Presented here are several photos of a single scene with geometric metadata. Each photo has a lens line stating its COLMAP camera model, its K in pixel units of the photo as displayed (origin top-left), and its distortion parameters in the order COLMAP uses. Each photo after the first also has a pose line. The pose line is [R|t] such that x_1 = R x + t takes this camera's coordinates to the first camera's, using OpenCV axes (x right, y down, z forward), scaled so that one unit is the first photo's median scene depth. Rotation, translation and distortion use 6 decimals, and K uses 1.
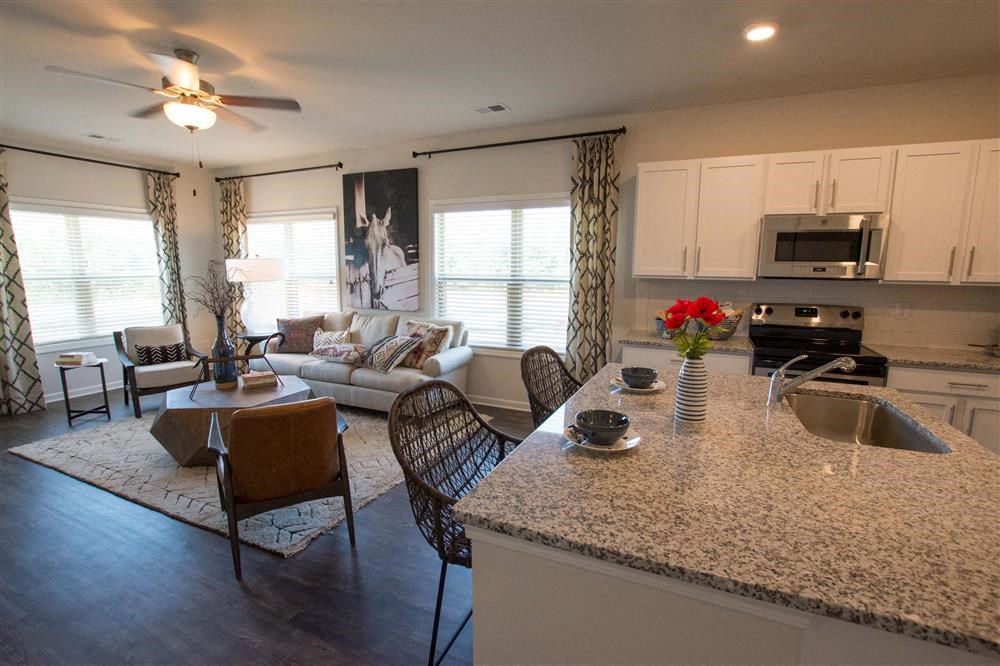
lens RADIAL K [[468.1, 0, 500.0], [0, 468.1, 333.0], [0, 0, 1]] dist [-0.024637, 0.000166]
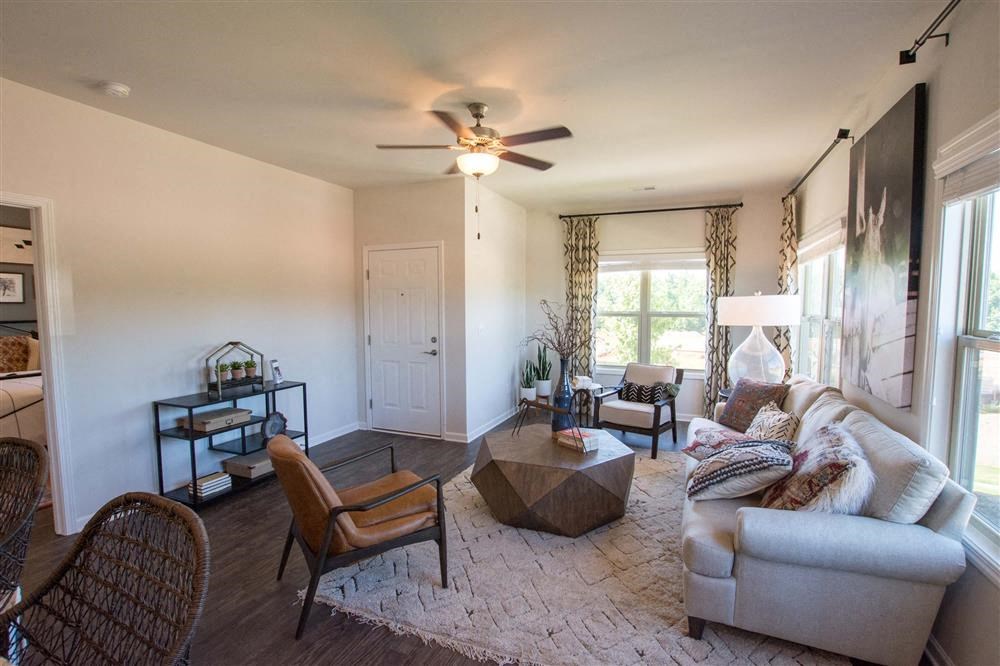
lens RADIAL K [[468.1, 0, 500.0], [0, 468.1, 333.0], [0, 0, 1]] dist [-0.024637, 0.000166]
pose [[0.036096, 0.059362, -0.997584, 0.270927], [-0.141687, 0.988454, 0.053692, -0.101272], [0.989253, 0.139407, 0.044090, 0.693416]]
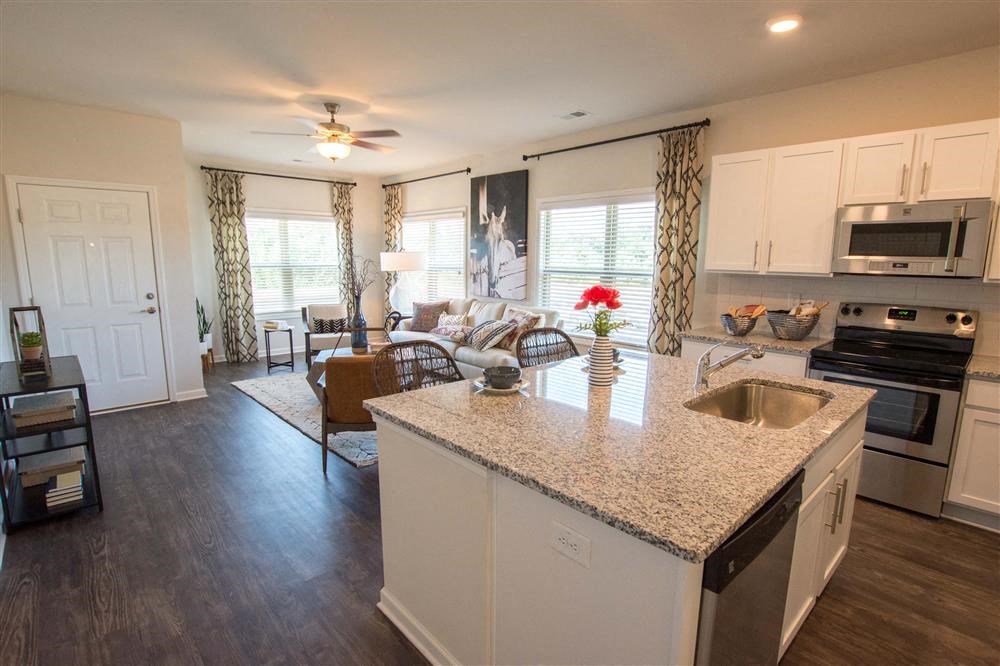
lens RADIAL K [[500.3, 0, 493.4], [0, 500.3, 332.4], [0, 0, 1]] dist [-0.021723, 0.001091]
pose [[0.920587, 0.060835, -0.385771, 0.248212], [-0.059028, 0.998119, 0.016539, 0.015253], [0.386051, 0.007545, 0.922446, -0.123403]]
